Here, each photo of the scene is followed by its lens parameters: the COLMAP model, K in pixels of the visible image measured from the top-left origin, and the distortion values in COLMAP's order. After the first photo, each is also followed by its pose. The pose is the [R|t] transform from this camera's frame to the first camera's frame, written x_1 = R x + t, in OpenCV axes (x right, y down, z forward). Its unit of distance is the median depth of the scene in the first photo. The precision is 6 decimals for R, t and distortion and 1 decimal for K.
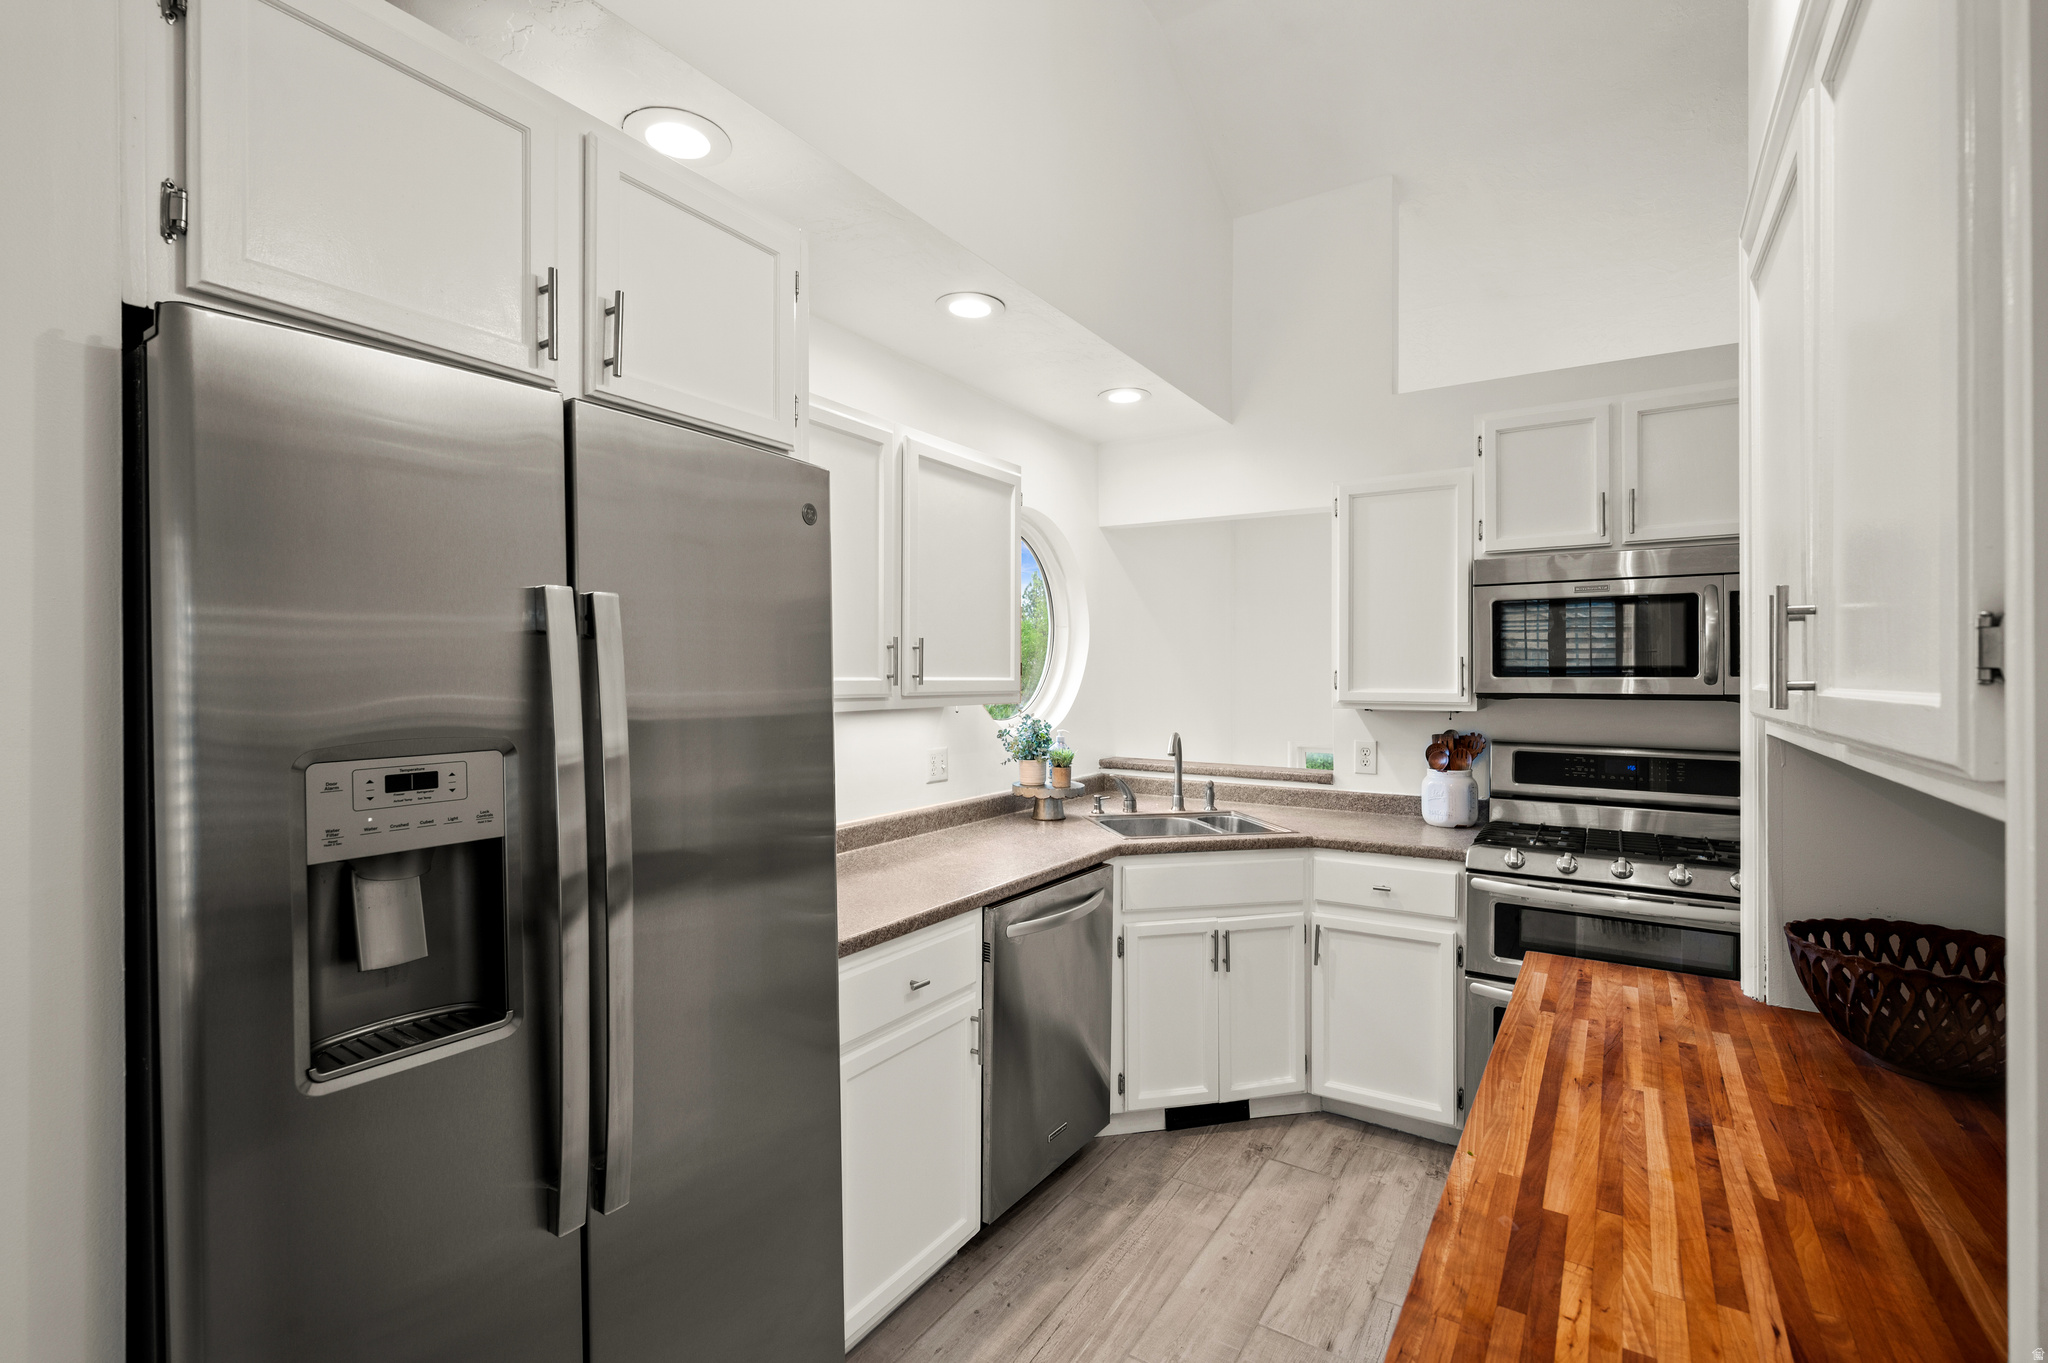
lens RADIAL K [[911.0, 0, 1024.0], [0, 911.0, 681.5], [0, 0, 1]] dist [-0.000400, -0.000039]
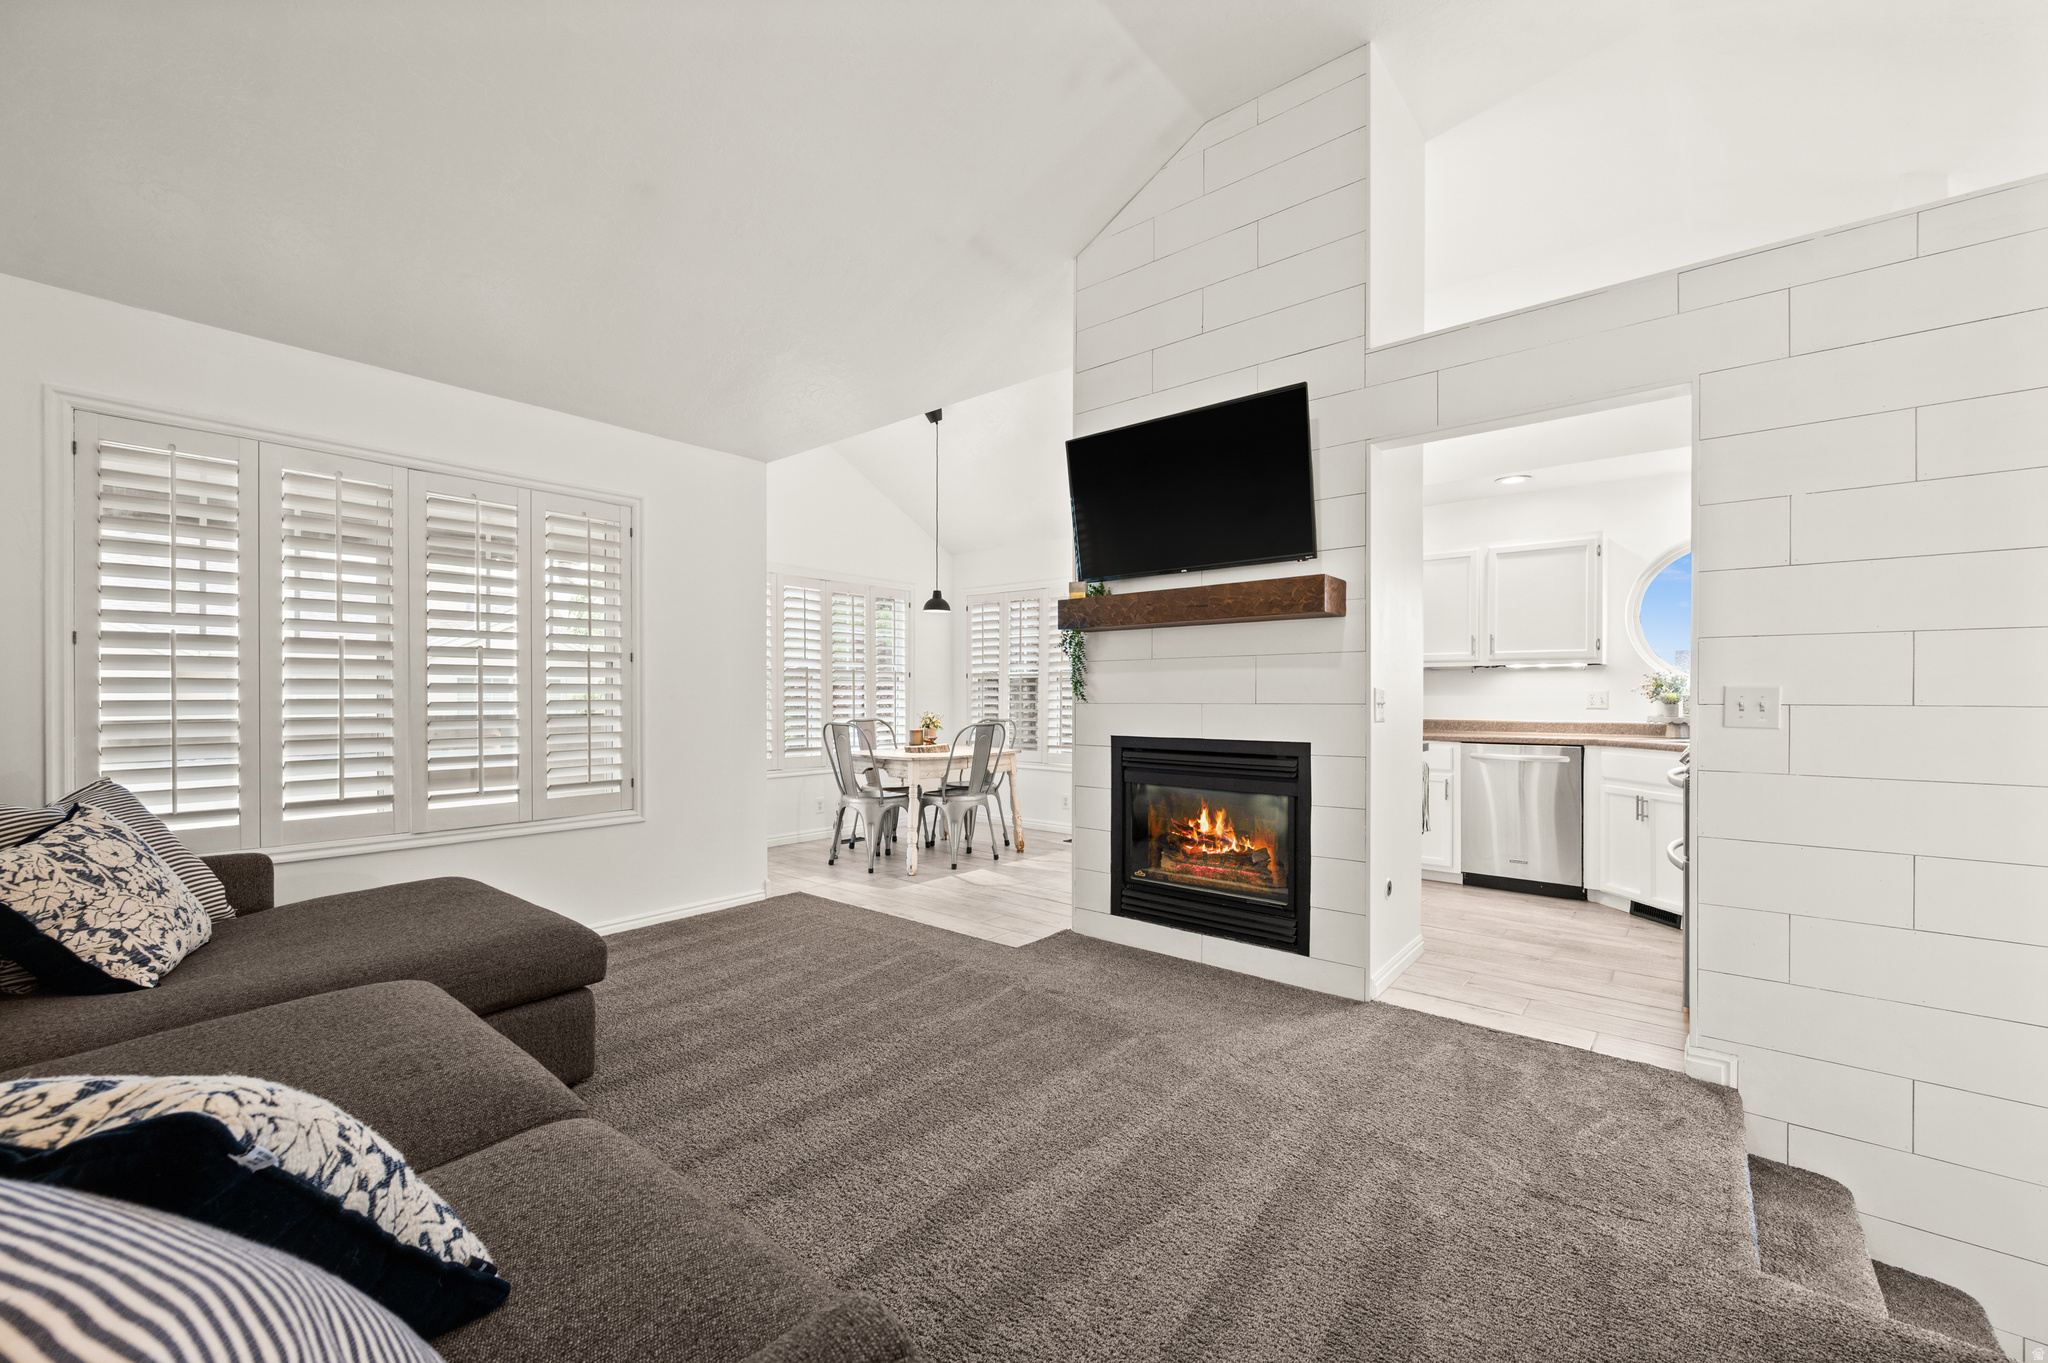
lens RADIAL K [[819.8, 0, 1036.5], [0, 819.8, 673.8], [0, 0, 1]] dist [-0.001940, -0.000702]
pose [[-0.107692, -0.018218, -0.994017, 1.626056], [-0.001843, 0.999834, -0.018125, 0.072346], [0.994183, -0.000119, -0.107708, 0.064071]]
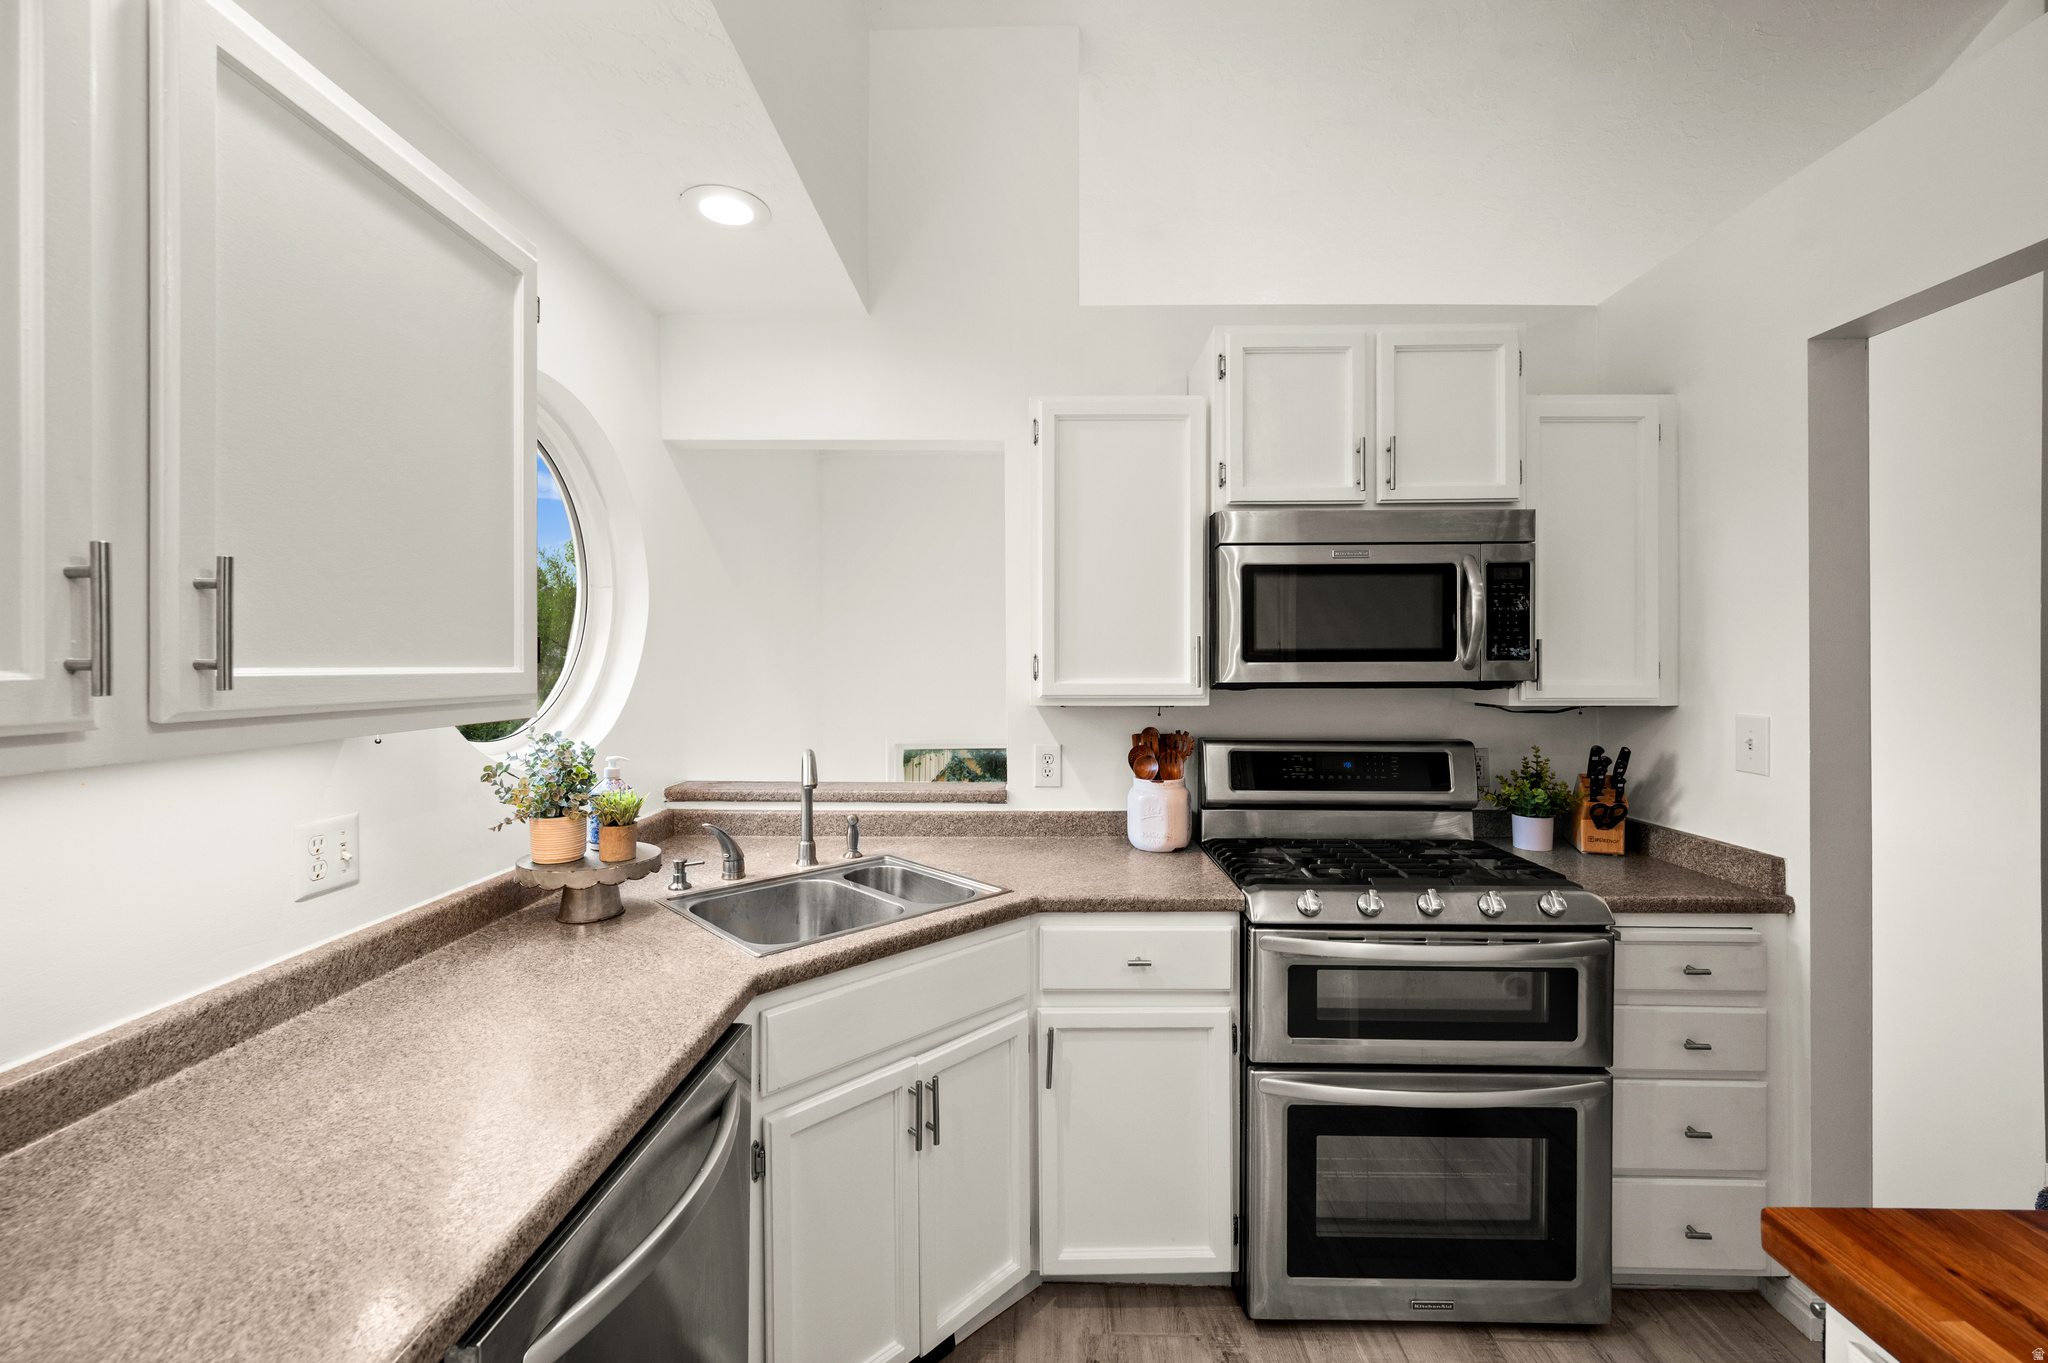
lens RADIAL K [[821.1, 0, 1027.2], [0, 821.1, 665.5], [0, 0, 1]] dist [0.000148, -0.000323]
pose [[0.847011, -0.006204, 0.531539, -0.014587], [0.007971, 0.999968, -0.001031, -0.002459], [-0.531515, 0.005111, 0.847033, 0.444708]]
